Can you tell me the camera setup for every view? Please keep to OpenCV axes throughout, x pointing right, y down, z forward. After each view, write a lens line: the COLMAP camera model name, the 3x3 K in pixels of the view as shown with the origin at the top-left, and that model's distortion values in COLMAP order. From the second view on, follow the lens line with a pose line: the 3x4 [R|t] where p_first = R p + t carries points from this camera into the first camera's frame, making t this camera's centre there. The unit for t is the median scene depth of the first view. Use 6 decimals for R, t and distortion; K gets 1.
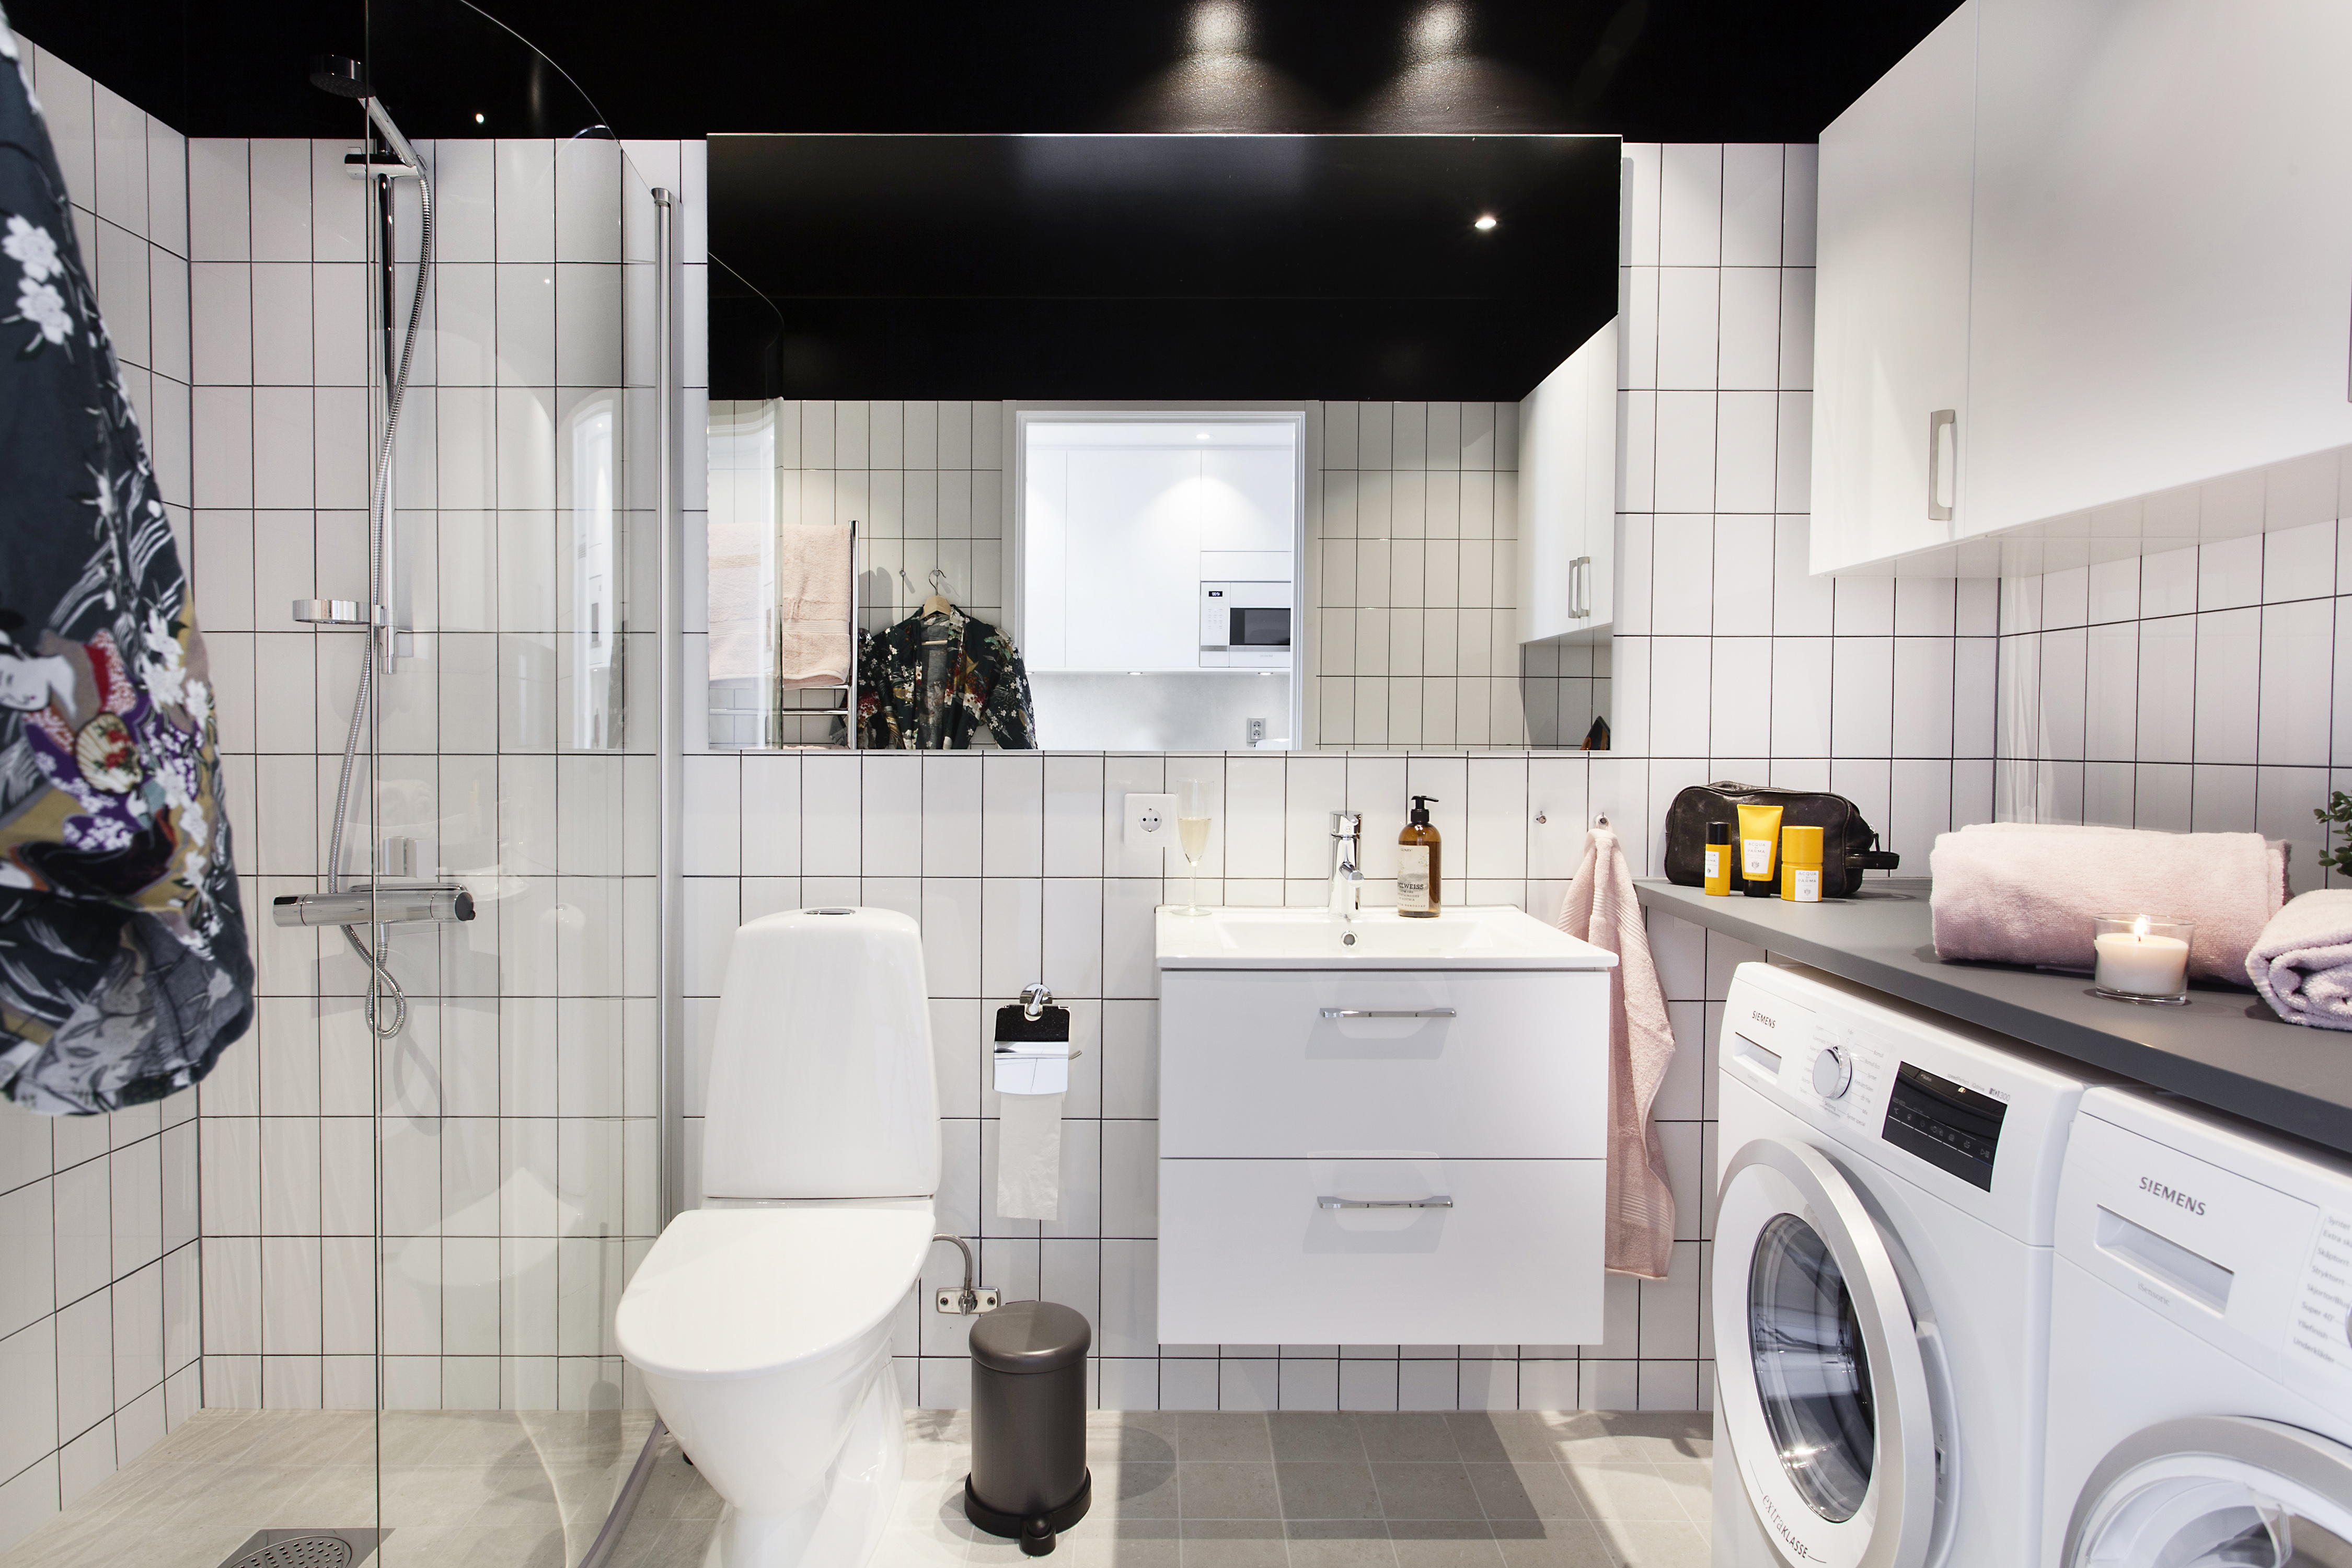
lens RADIAL K [[1315.9, 0, 1173.6], [0, 1315.9, 777.2], [0, 0, 1]] dist [0.004718, 0.001466]
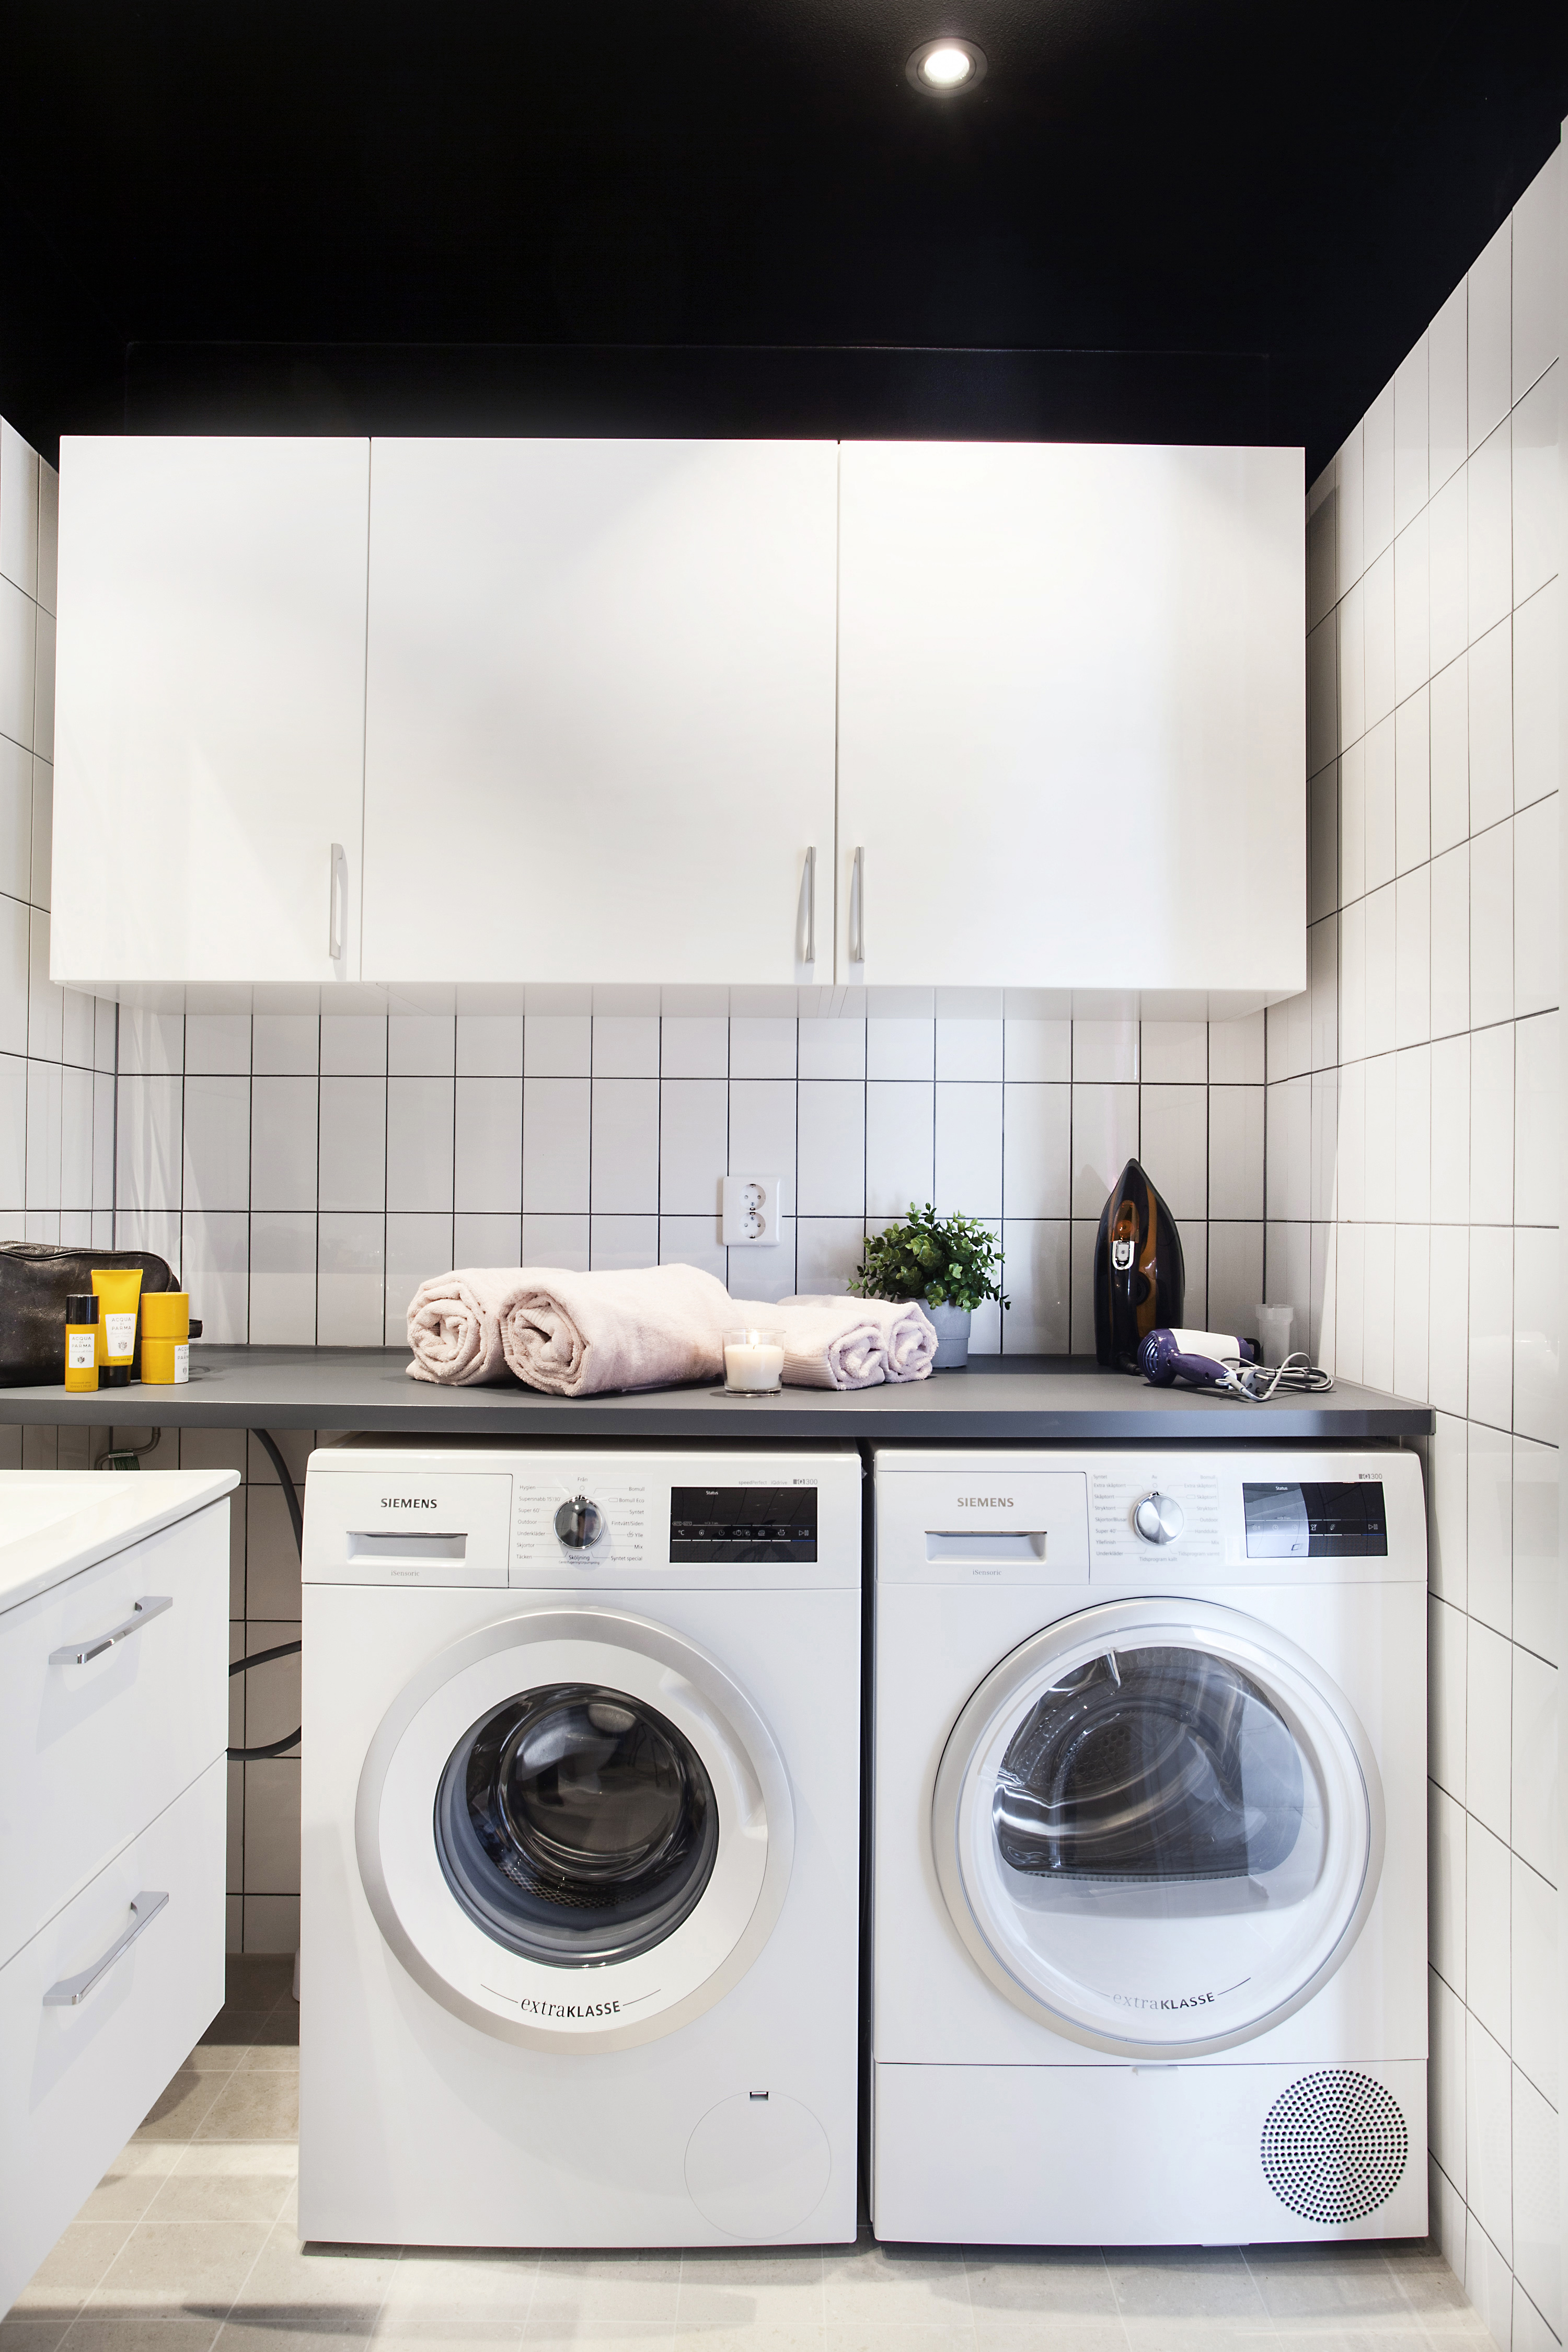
lens RADIAL K [[1578.0, 0, 787.9], [0, 1578.0, 1187.1], [0, 0, 1]] dist [-0.010732, -0.000408]
pose [[-0.004745, 0.011744, 0.999920, -0.750431], [0.020849, 0.999715, -0.011643, -0.012769], [-0.999771, 0.020792, -0.004988, 0.918314]]
